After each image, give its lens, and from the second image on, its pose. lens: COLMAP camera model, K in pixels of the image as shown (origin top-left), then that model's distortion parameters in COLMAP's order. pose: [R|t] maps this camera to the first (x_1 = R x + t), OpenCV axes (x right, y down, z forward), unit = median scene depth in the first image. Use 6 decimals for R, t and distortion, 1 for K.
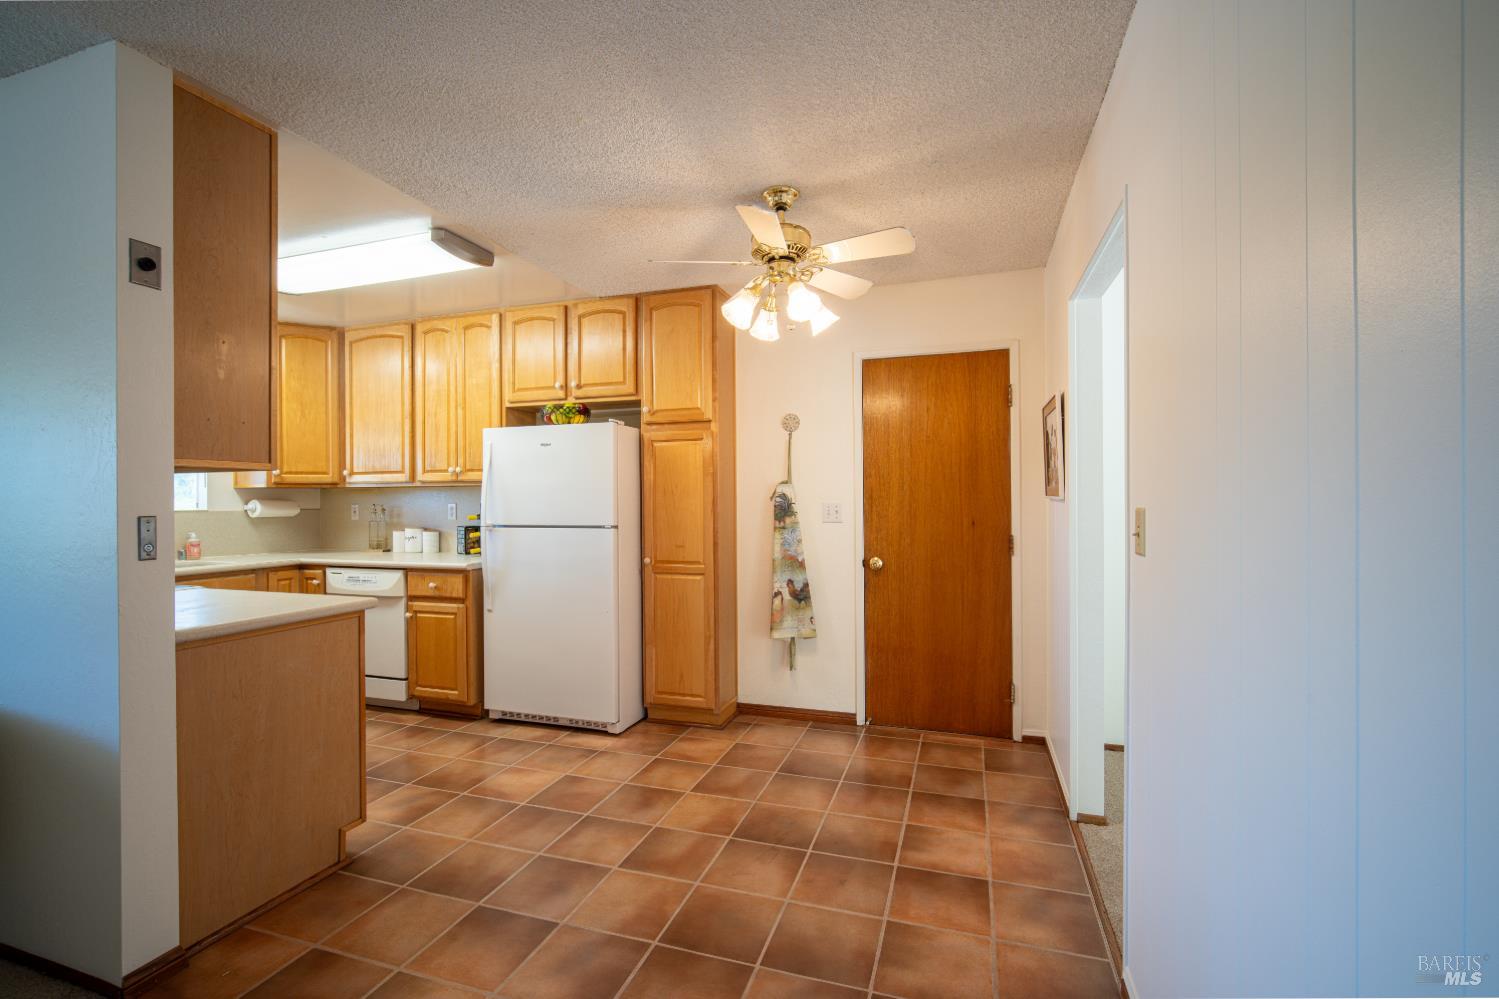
lens RADIAL K [[652.1, 0, 744.3], [0, 652.1, 502.6], [0, 0, 1]] dist [-0.006325, 0.000290]
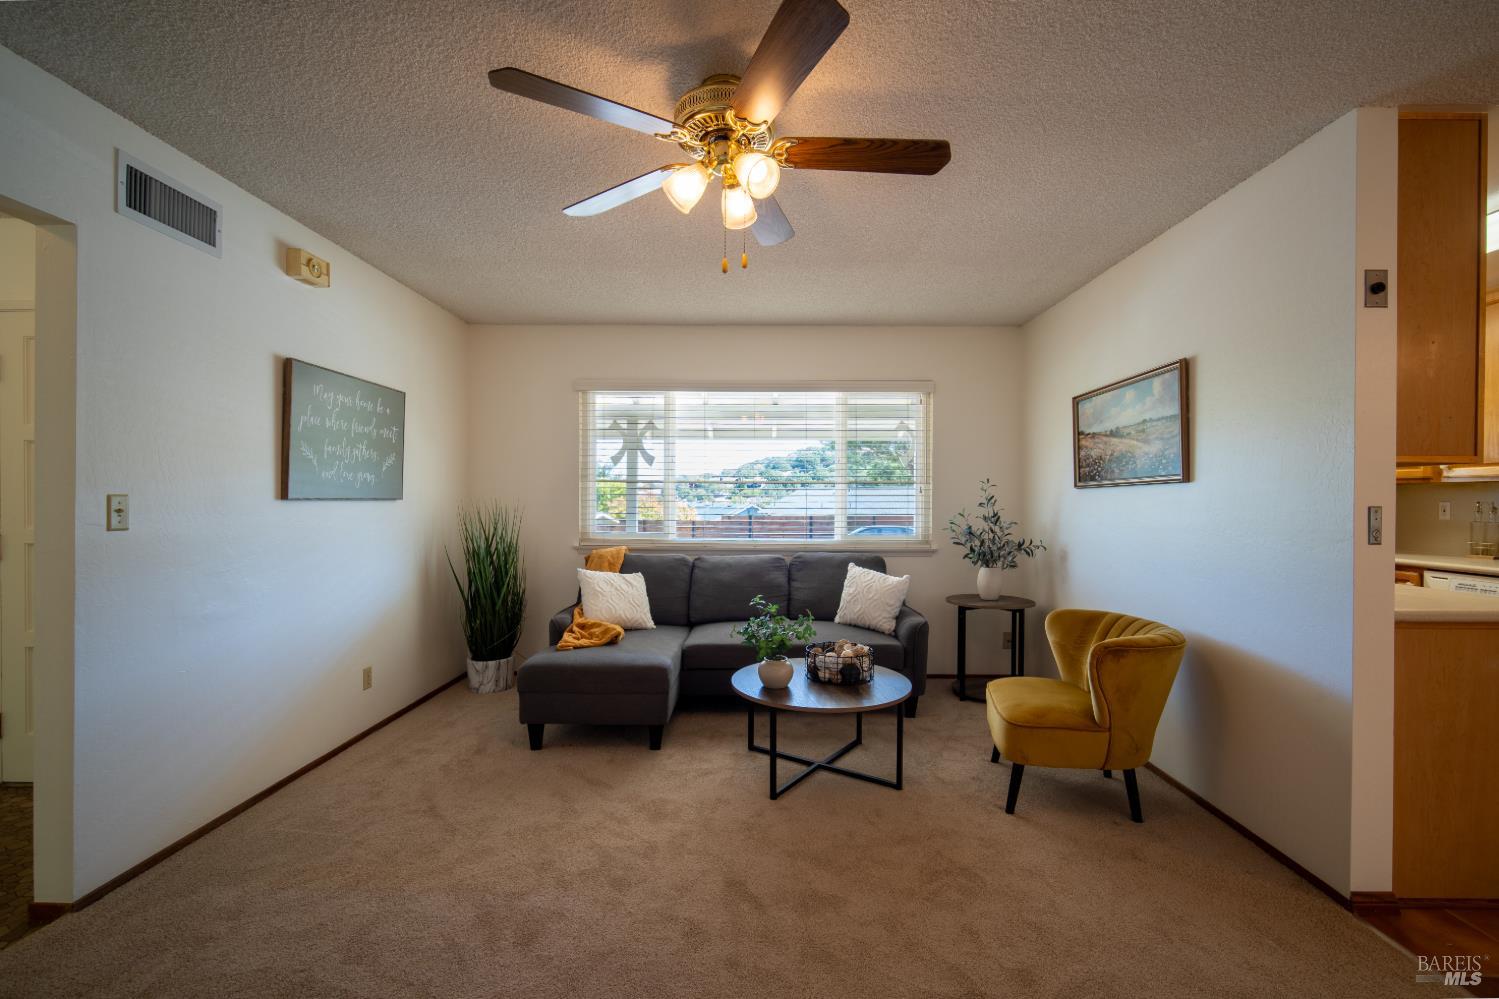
lens RADIAL K [[652.1, 0, 772.1], [0, 652.1, 503.4], [0, 0, 1]] dist [-0.006325, 0.000290]
pose [[0.314841, 0.010596, -0.949085, -0.153795], [-0.008421, 0.999930, 0.008370, 0.013654], [0.949107, 0.005357, 0.314908, -0.359783]]
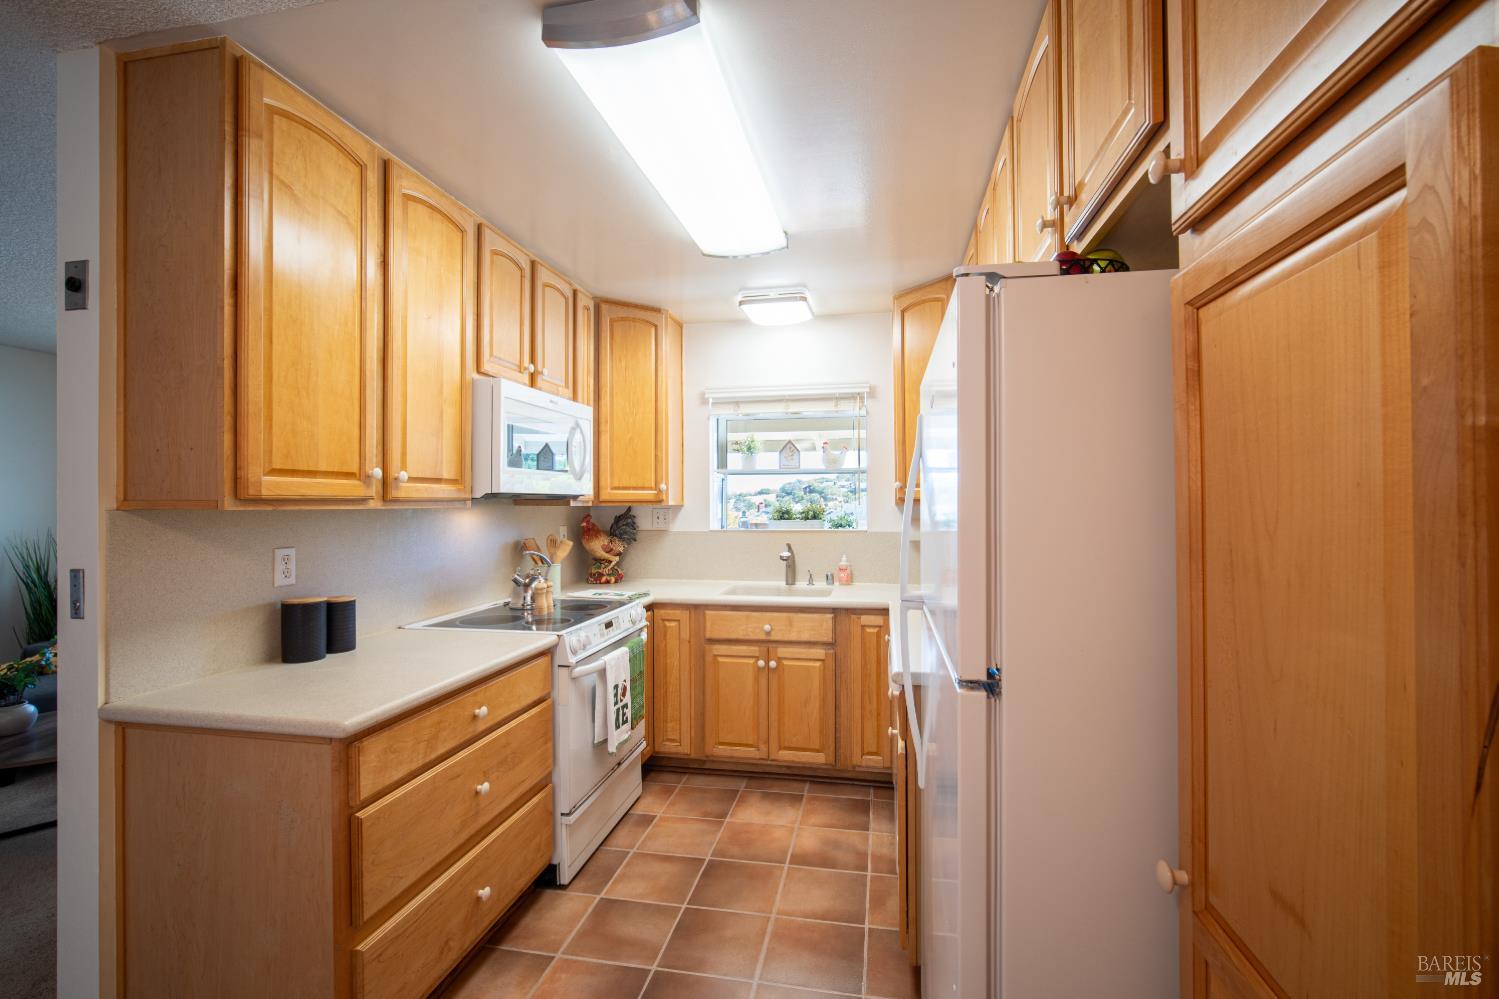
lens RADIAL K [[652.1, 0, 755.7], [0, 652.1, 504.6], [0, 0, 1]] dist [-0.006325, 0.000290]
pose [[0.120722, 0.001830, -0.992685, 0.066768], [0.004089, 0.999989, 0.002341, -0.061574], [0.992678, -0.004342, 0.120713, 1.712127]]
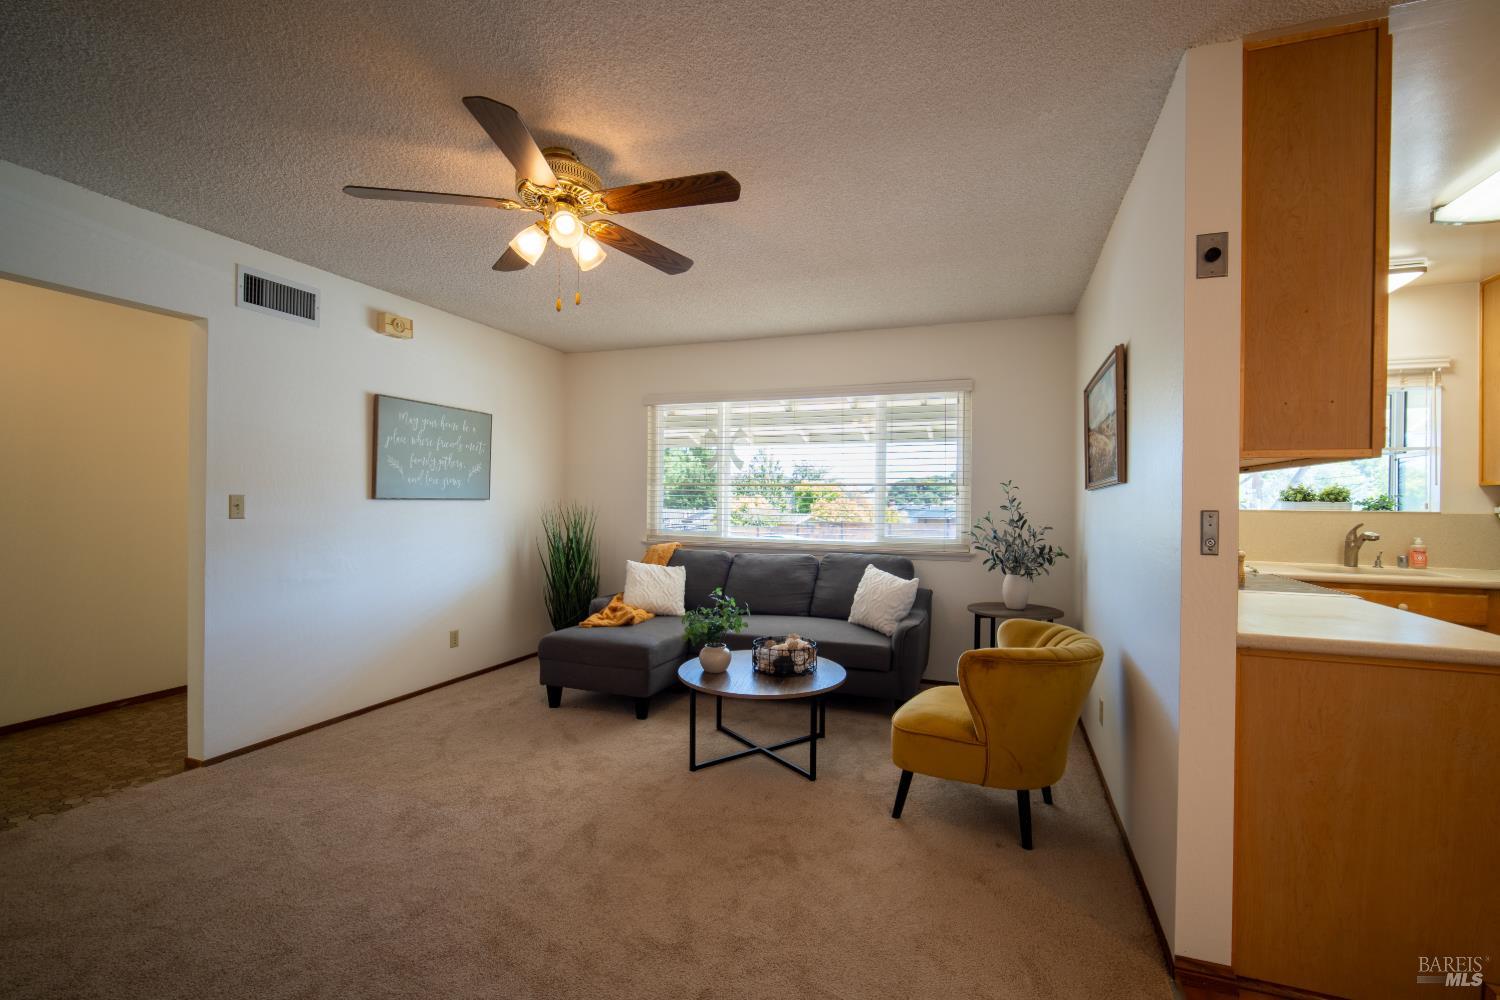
lens RADIAL K [[652.5, 0, 773.2], [0, 652.5, 504.5], [0, 0, 1]] dist [-0.006325, 0.000290]
pose [[-0.020582, 0.009096, -0.999747, 0.077413], [-0.012159, 0.999882, 0.009347, 0.009902], [0.999714, 0.012348, -0.020469, 0.336225]]
